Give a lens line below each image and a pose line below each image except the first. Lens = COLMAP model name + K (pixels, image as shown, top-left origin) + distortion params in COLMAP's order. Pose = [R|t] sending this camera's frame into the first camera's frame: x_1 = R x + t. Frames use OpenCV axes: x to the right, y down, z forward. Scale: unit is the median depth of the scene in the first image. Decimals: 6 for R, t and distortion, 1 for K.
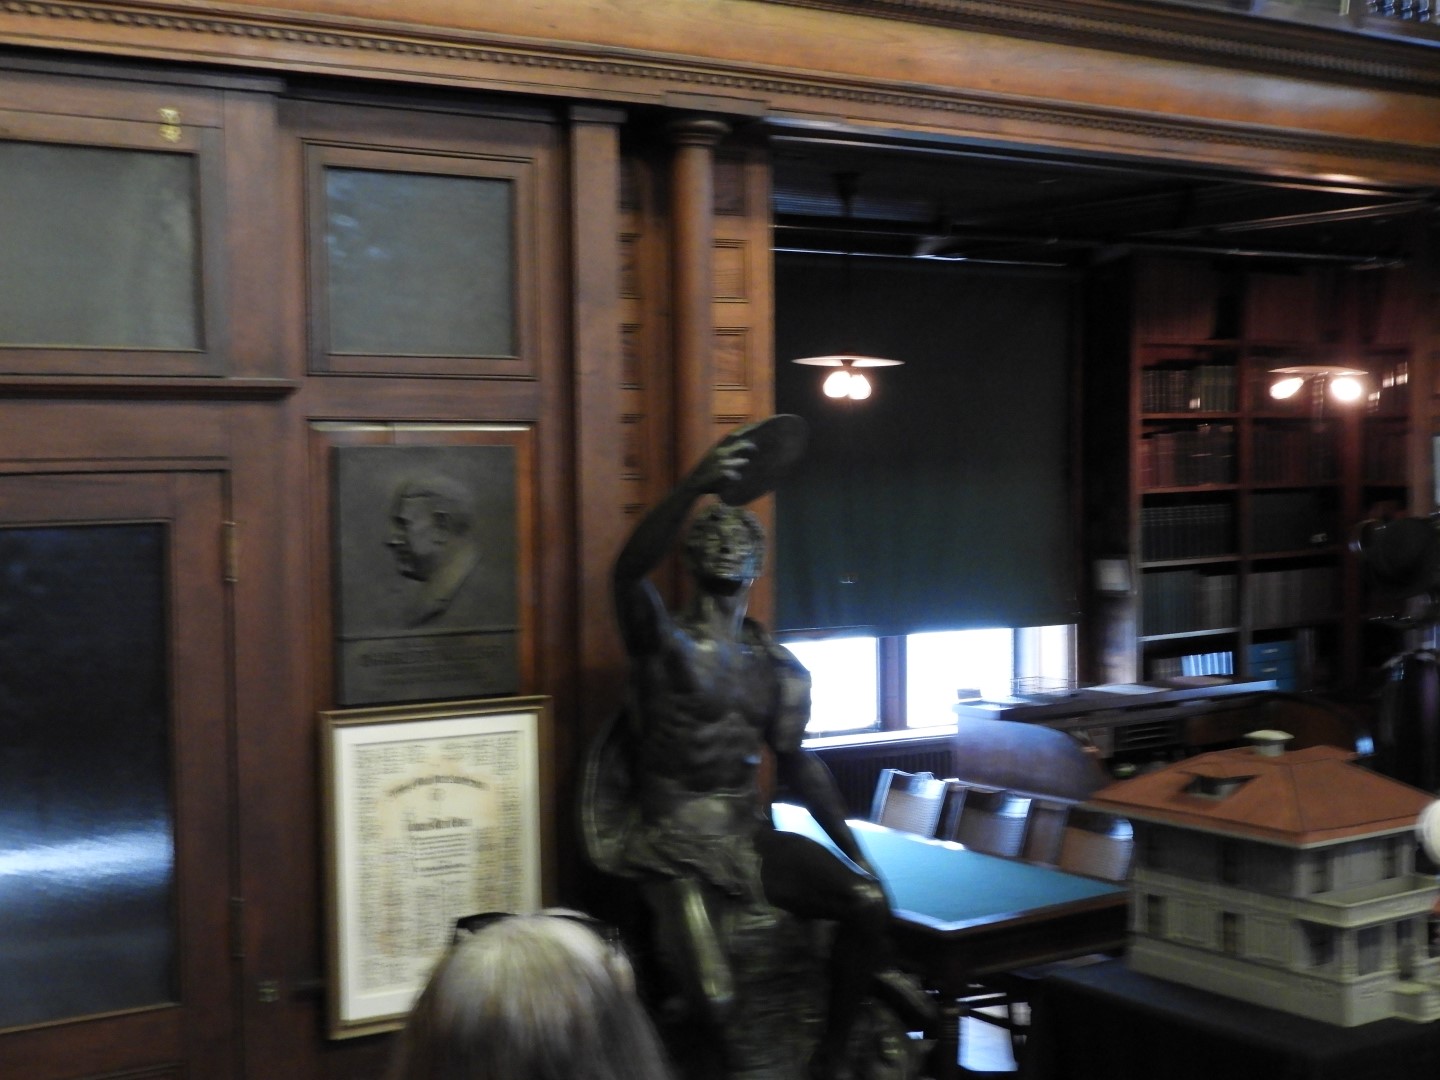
lens RADIAL K [[2080.1, 0, 720.0], [0, 2080.1, 540.0], [0, 0, 1]] dist [-0.000499, 0.094657]
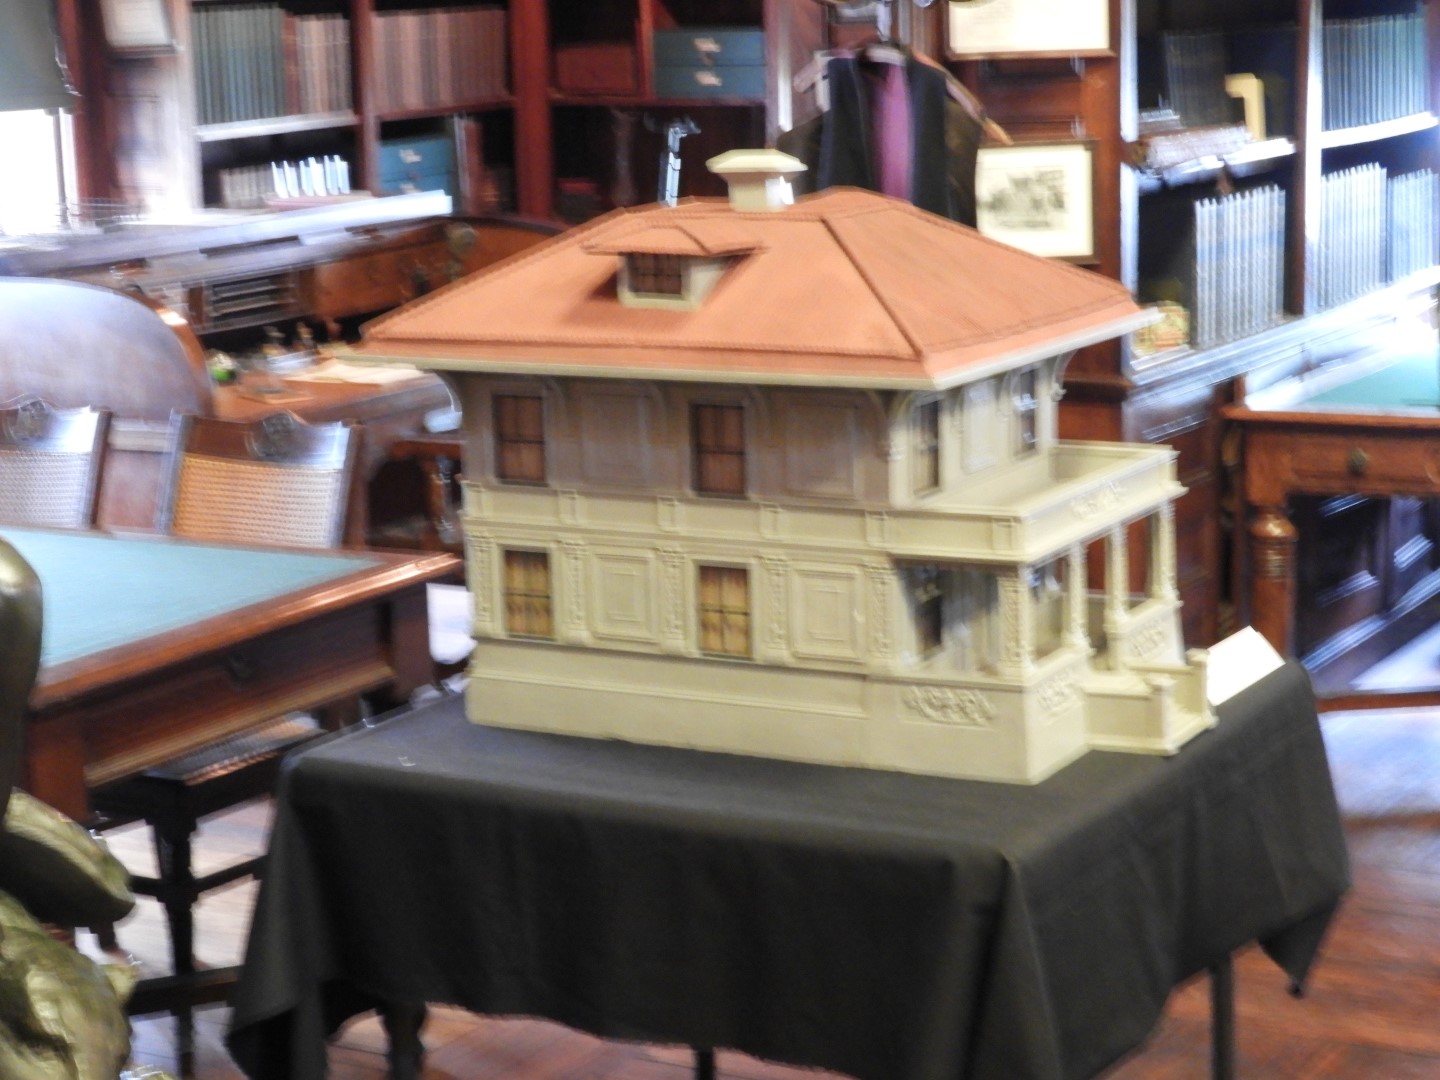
lens RADIAL K [[2924.6, 0, 720.0], [0, 2924.6, 540.0], [0, 0, 1]] dist [0.041846, 0.155397]
pose [[0.899017, -0.088225, 0.428934, -0.018236], [0.030163, 0.989645, 0.140335, 0.085670], [-0.436873, -0.113225, 0.892369, 0.438856]]
